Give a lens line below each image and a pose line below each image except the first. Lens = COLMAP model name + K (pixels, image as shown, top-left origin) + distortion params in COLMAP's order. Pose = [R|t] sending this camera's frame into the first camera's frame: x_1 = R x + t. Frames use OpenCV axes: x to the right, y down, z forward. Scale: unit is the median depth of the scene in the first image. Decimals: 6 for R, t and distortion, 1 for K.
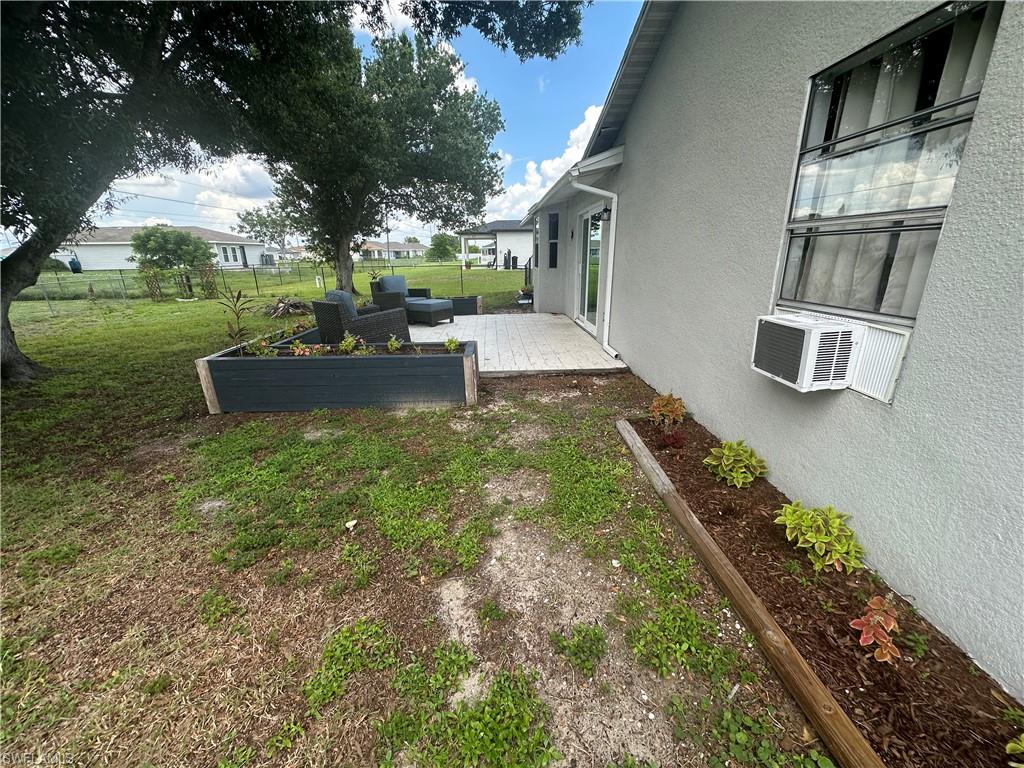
lens RADIAL K [[411.3, 0, 513.0], [0, 411.3, 385.2], [0, 0, 1]] dist [-0.003436, 0.000168]
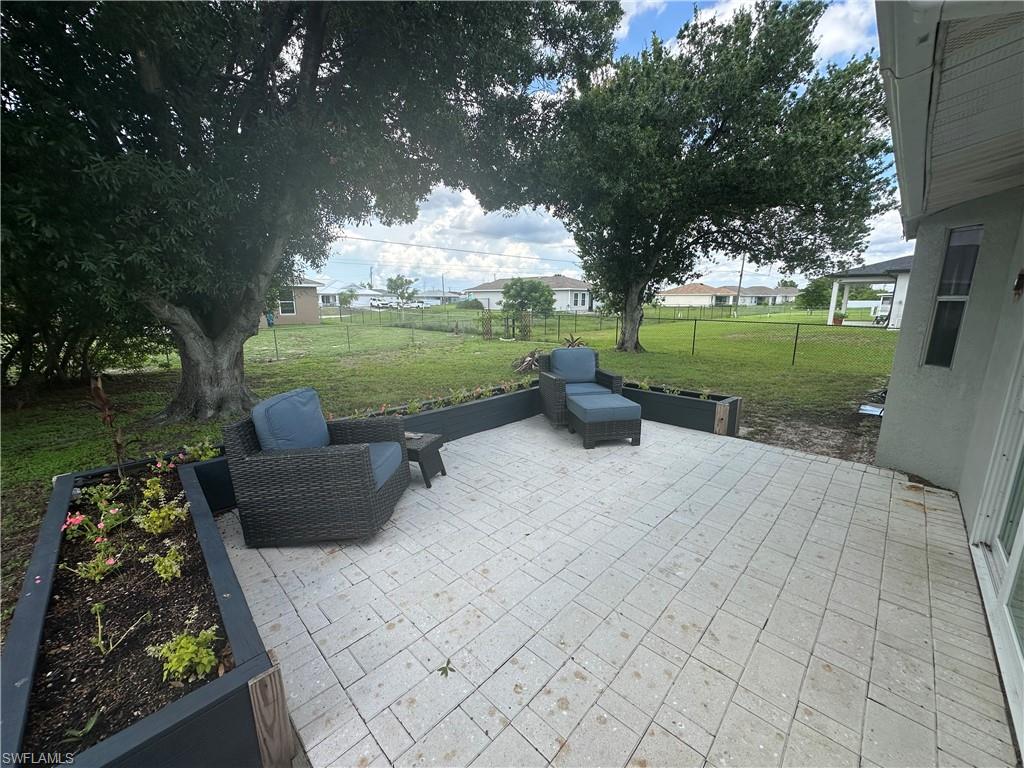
lens RADIAL K [[411.3, 0, 508.5], [0, 411.3, 385.1], [0, 0, 1]] dist [-0.003436, 0.000168]
pose [[0.681647, 0.162082, -0.713503, 0.041123], [-0.232517, 0.972592, -0.001199, -0.072518], [0.693752, 0.166719, 0.700651, 0.188761]]
